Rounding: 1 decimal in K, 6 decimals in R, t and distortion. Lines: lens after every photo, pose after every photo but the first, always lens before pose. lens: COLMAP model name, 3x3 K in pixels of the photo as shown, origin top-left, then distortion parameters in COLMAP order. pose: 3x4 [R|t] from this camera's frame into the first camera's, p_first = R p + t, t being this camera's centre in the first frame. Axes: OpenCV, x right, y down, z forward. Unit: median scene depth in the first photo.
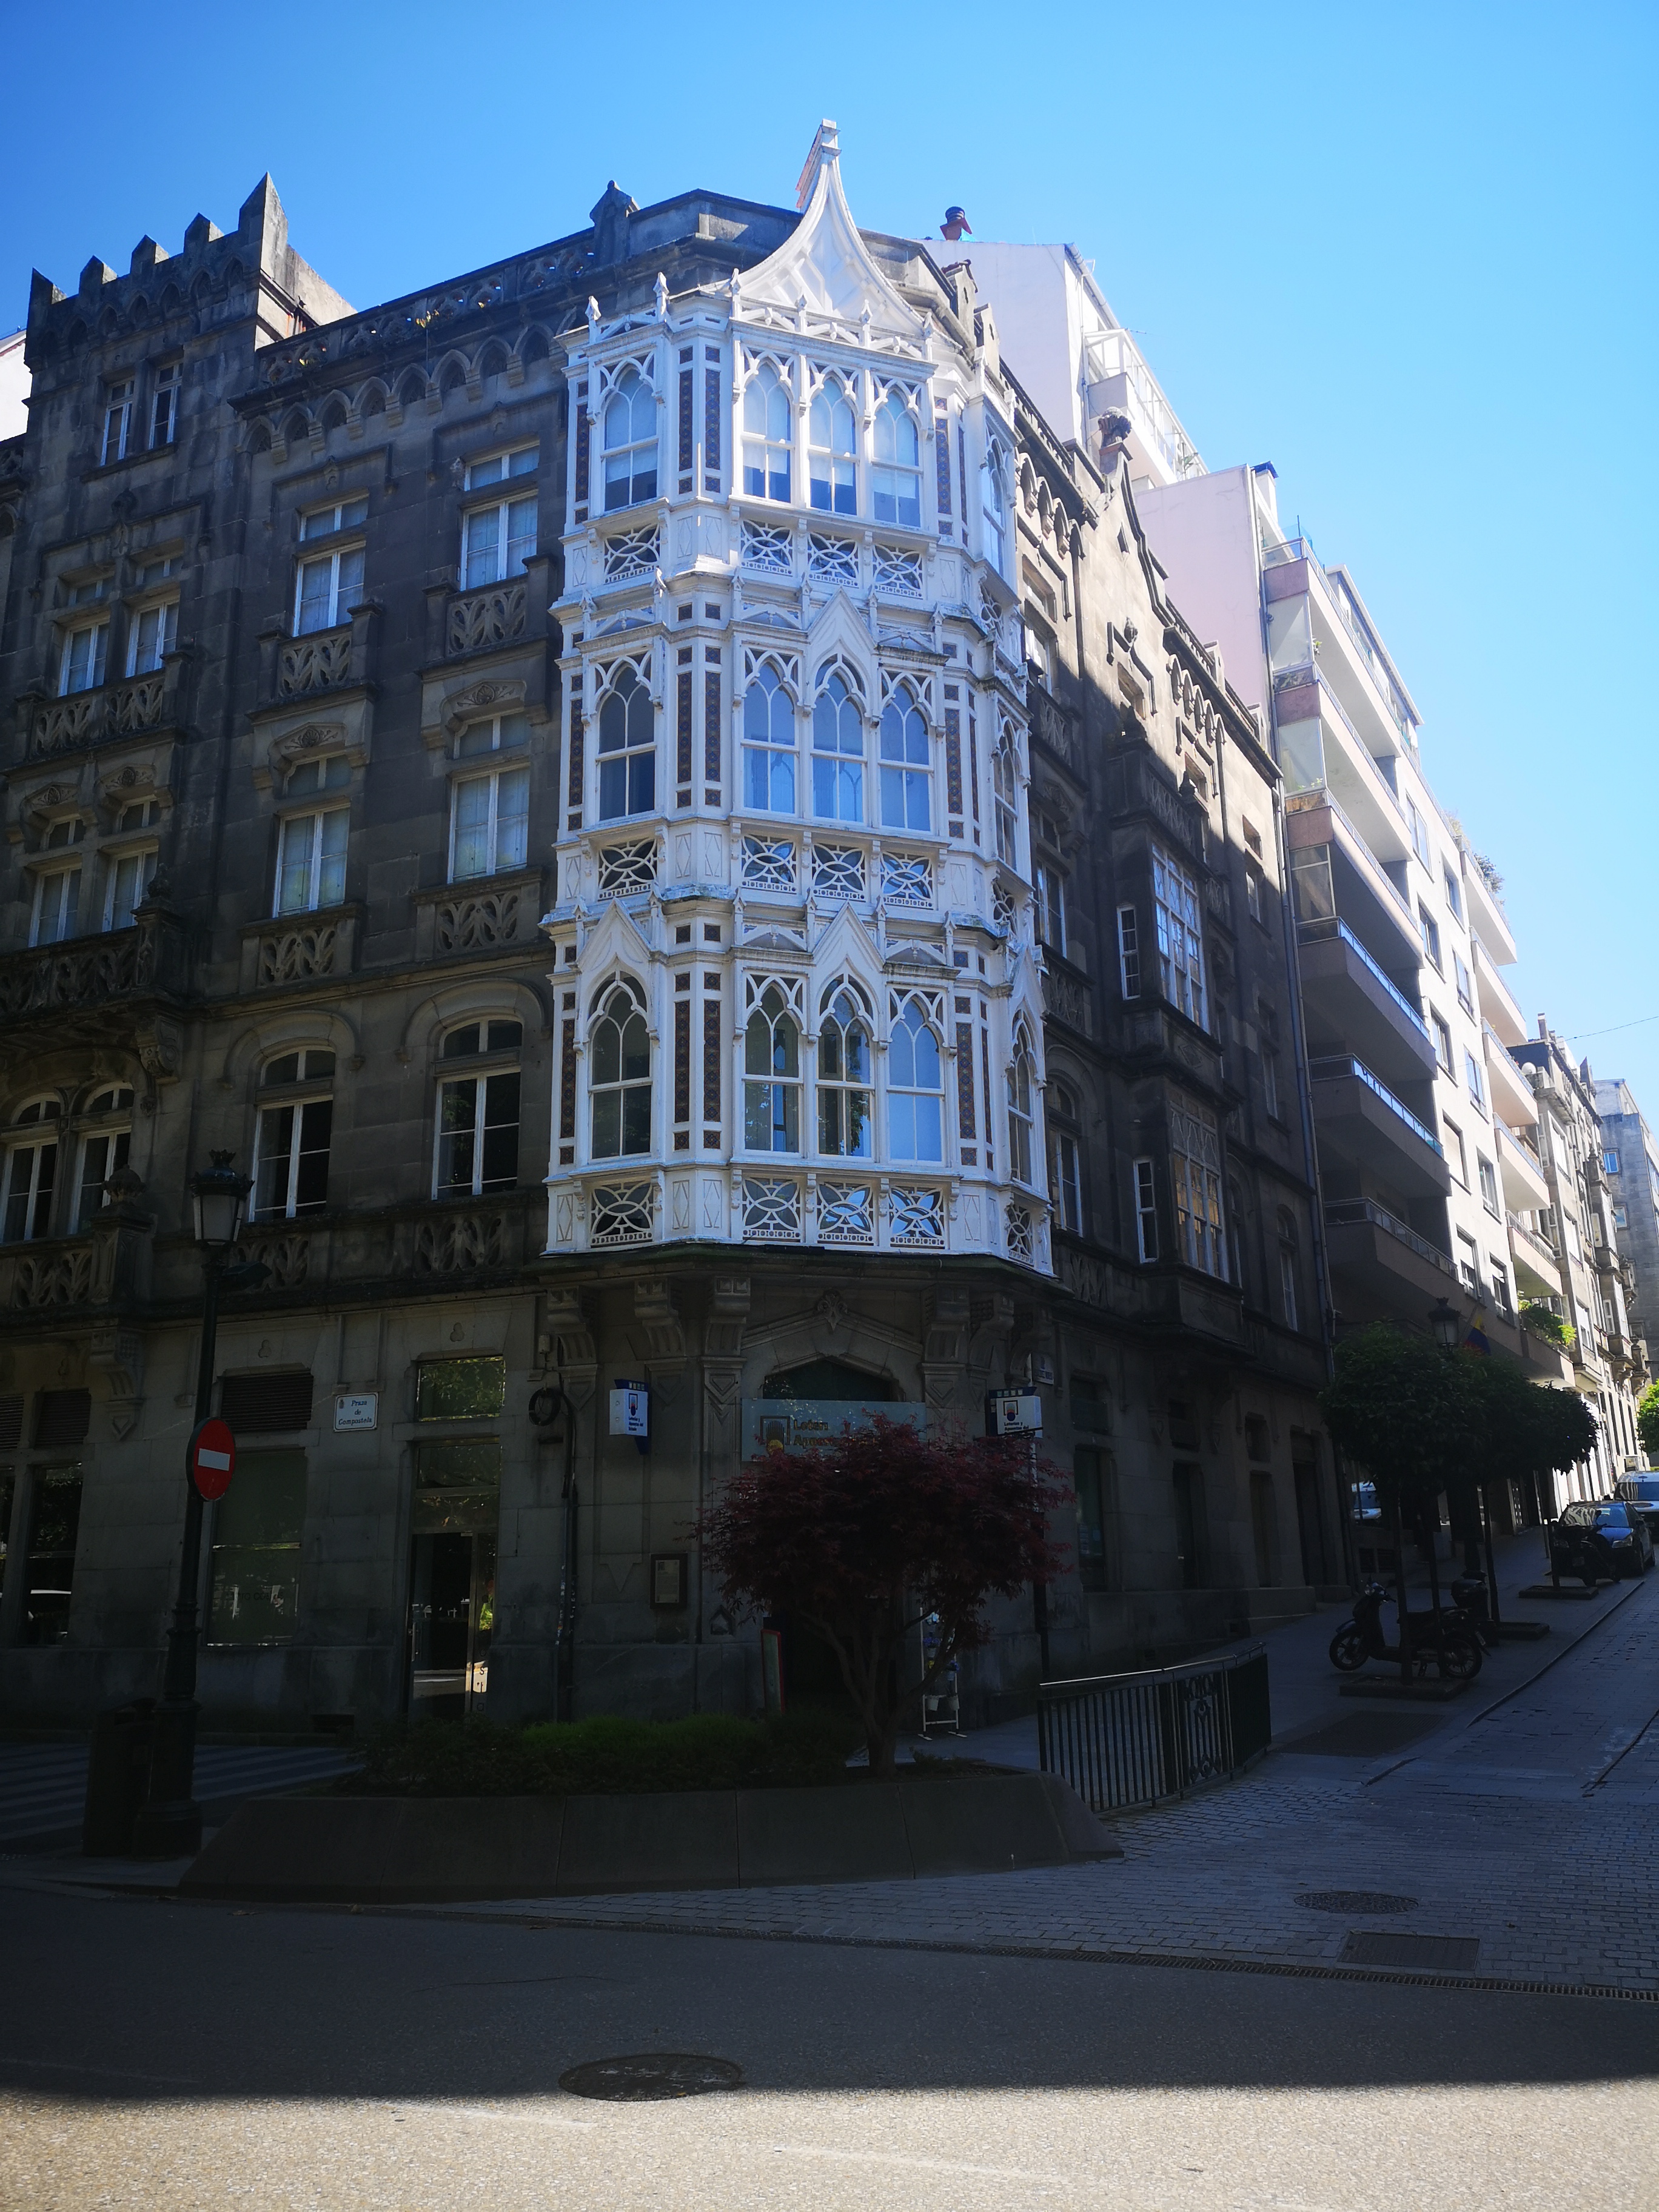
lens RADIAL K [[1678.4, 0, 829.5], [0, 1678.4, 1106.0], [0, 0, 1]] dist [0.082870, -0.097466]
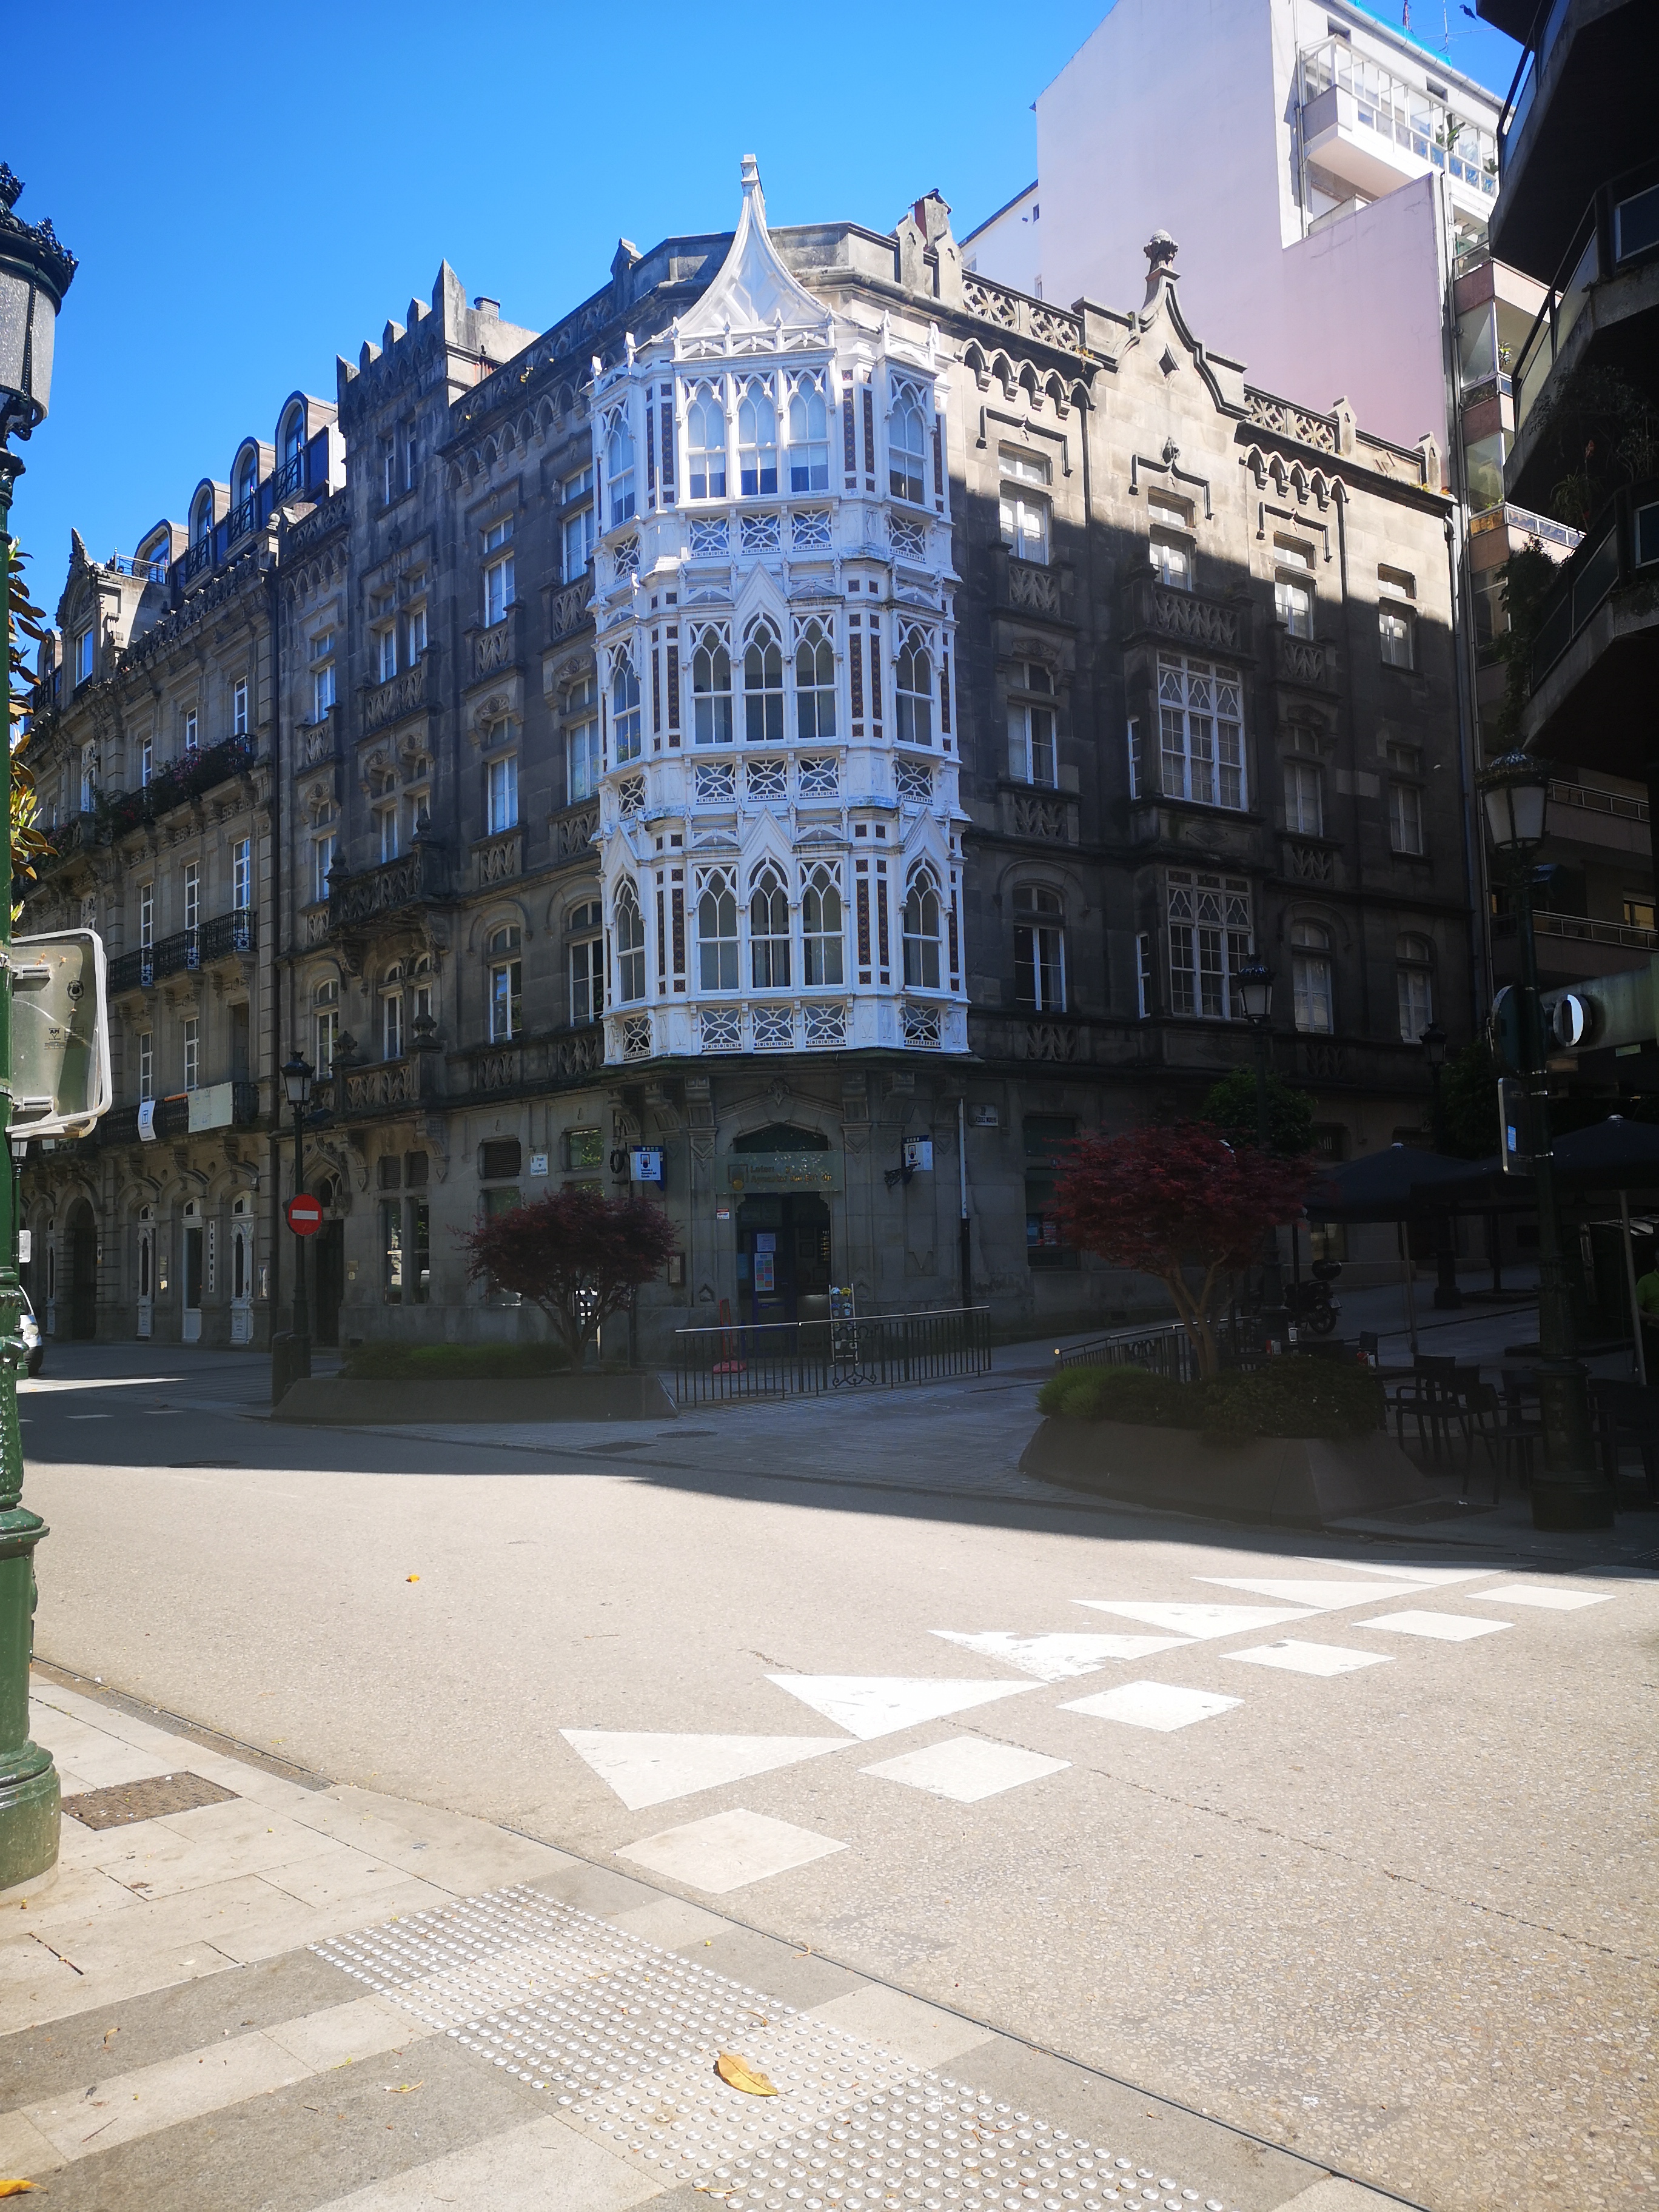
lens RADIAL K [[1678.4, 0, 829.5], [0, 1678.4, 1106.0], [0, 0, 1]] dist [0.082870, -0.097466]
pose [[0.910591, -0.045021, -0.410849, 0.575613], [0.121995, 0.979038, 0.163102, -0.089583], [0.394893, -0.198641, 0.896996, -0.269761]]
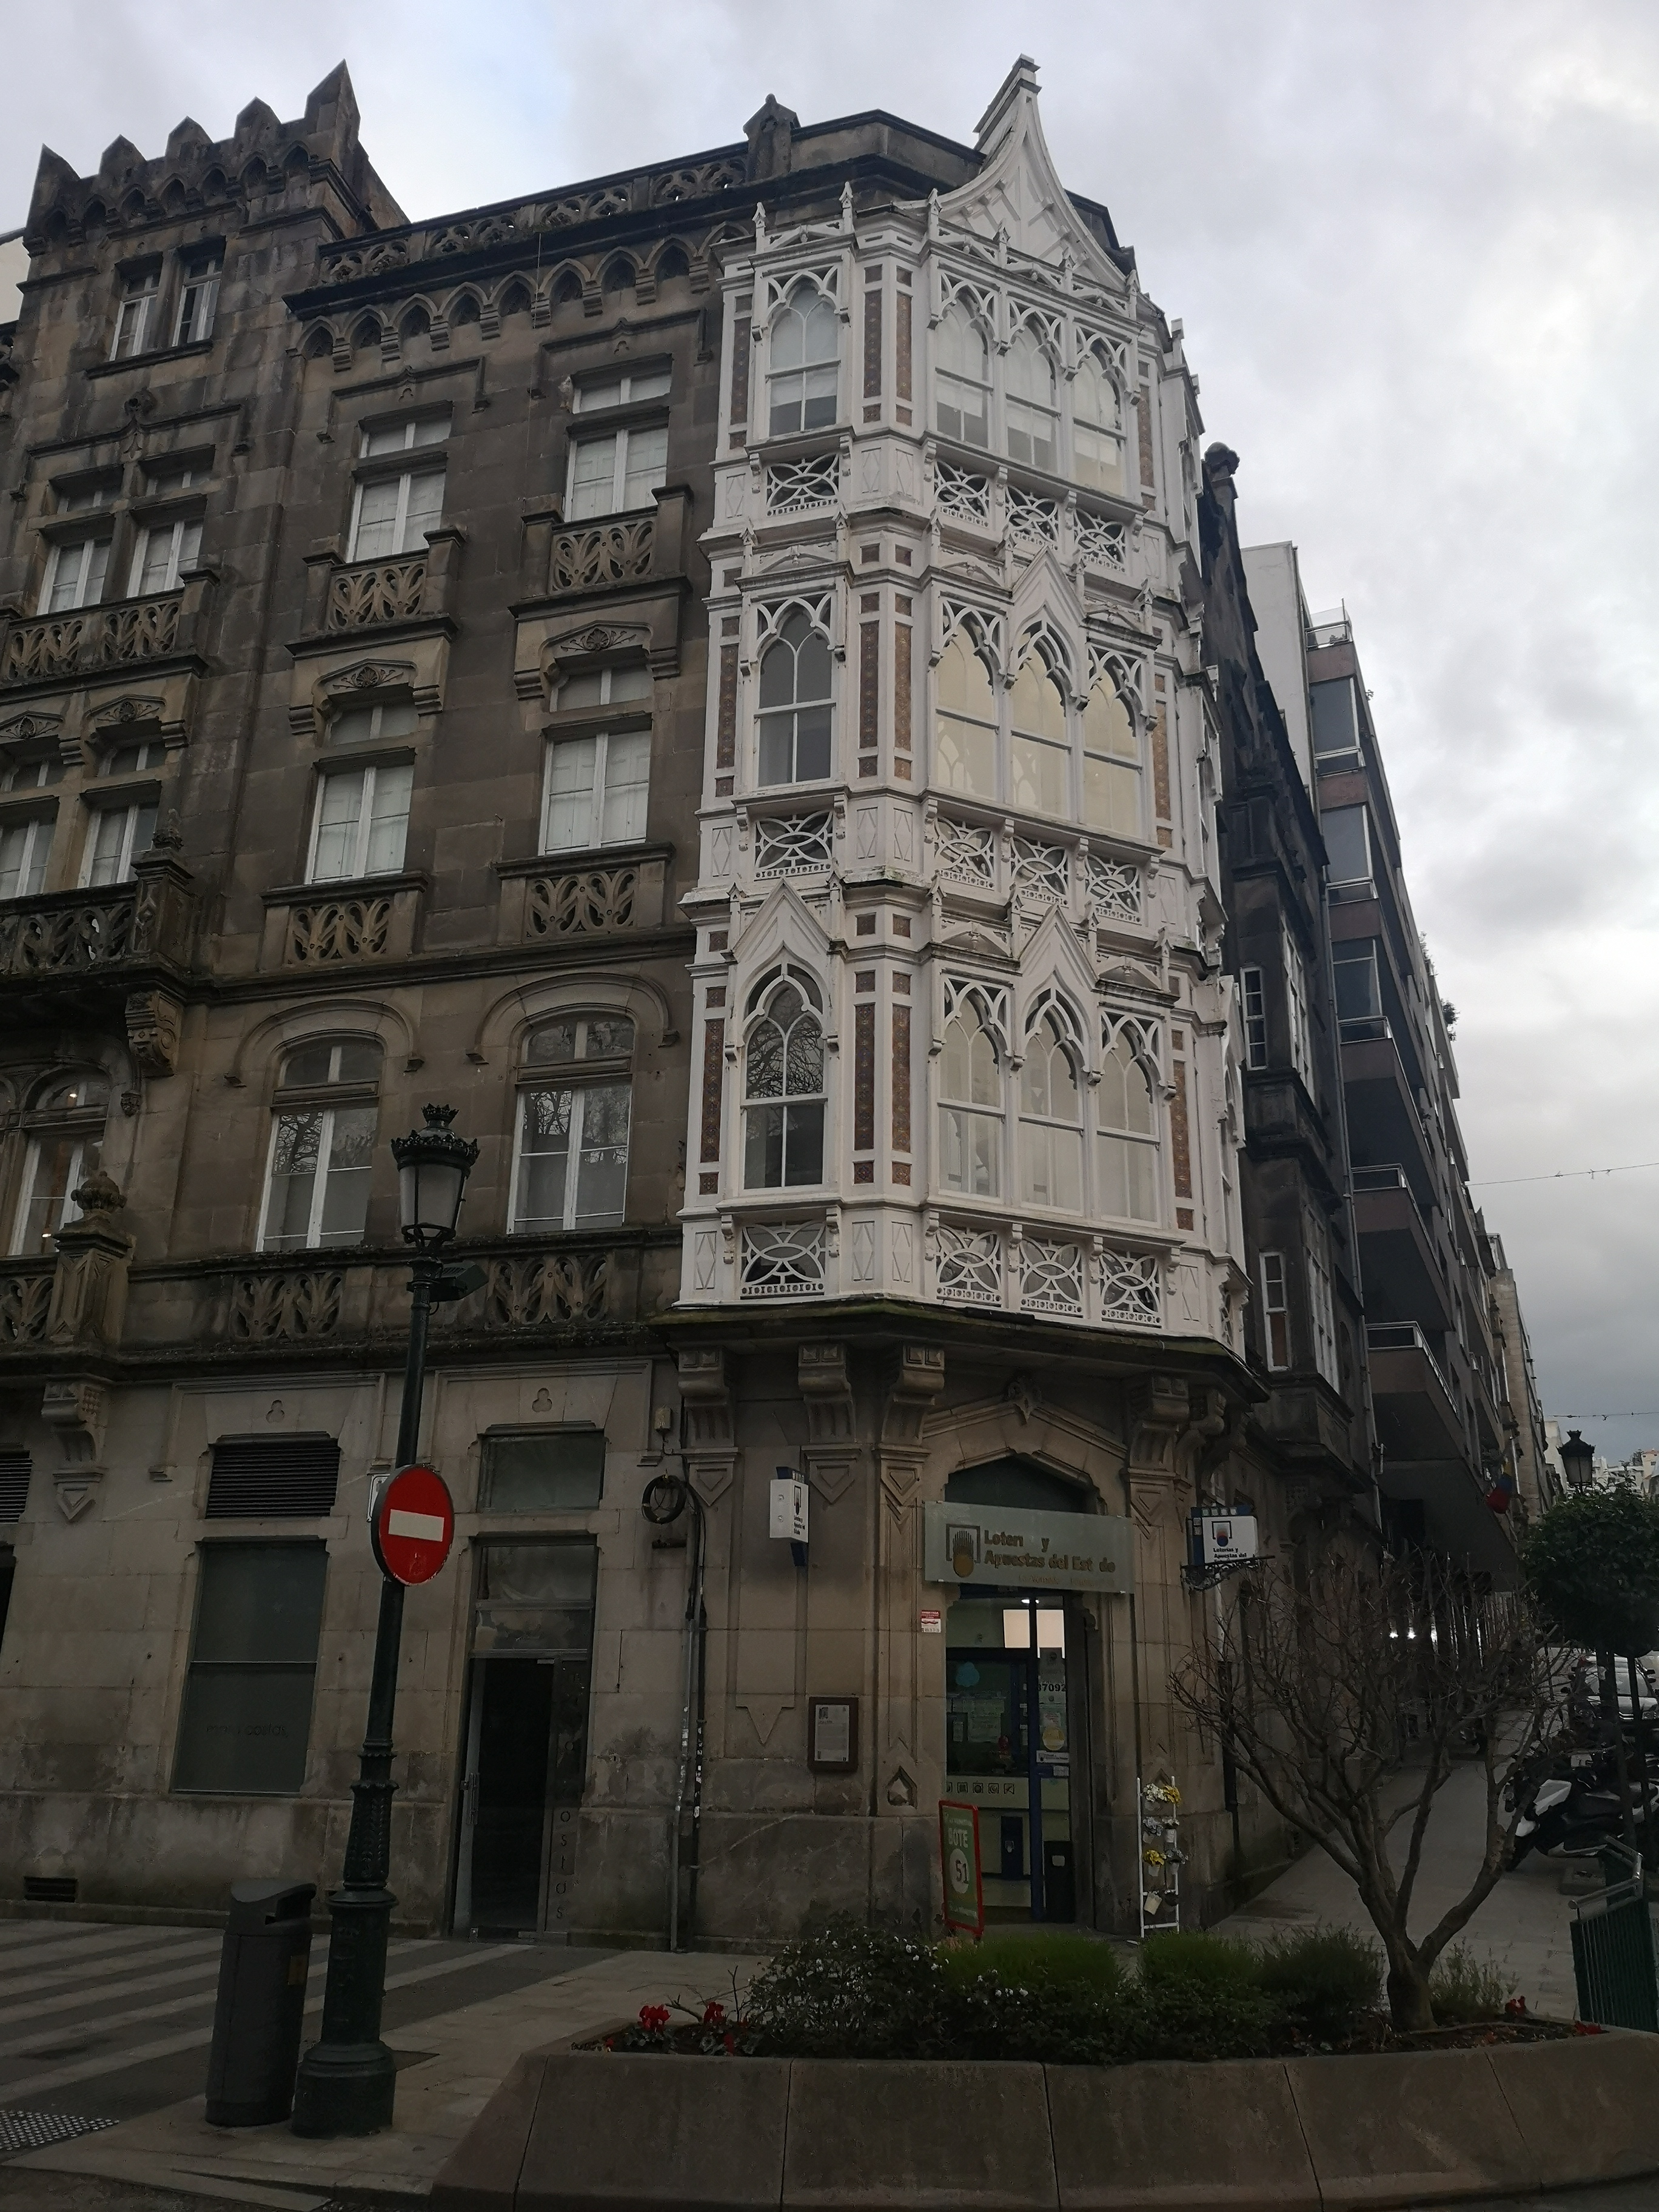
lens RADIAL K [[1722.4, 0, 829.5], [0, 1722.4, 1106.0], [0, 0, 1]] dist [0.056030, -0.106240]
pose [[0.991991, 0.070287, 0.104942, -0.168307], [-0.062470, 0.995148, -0.076008, 0.045944], [-0.109775, 0.068843, 0.991569, 0.158421]]
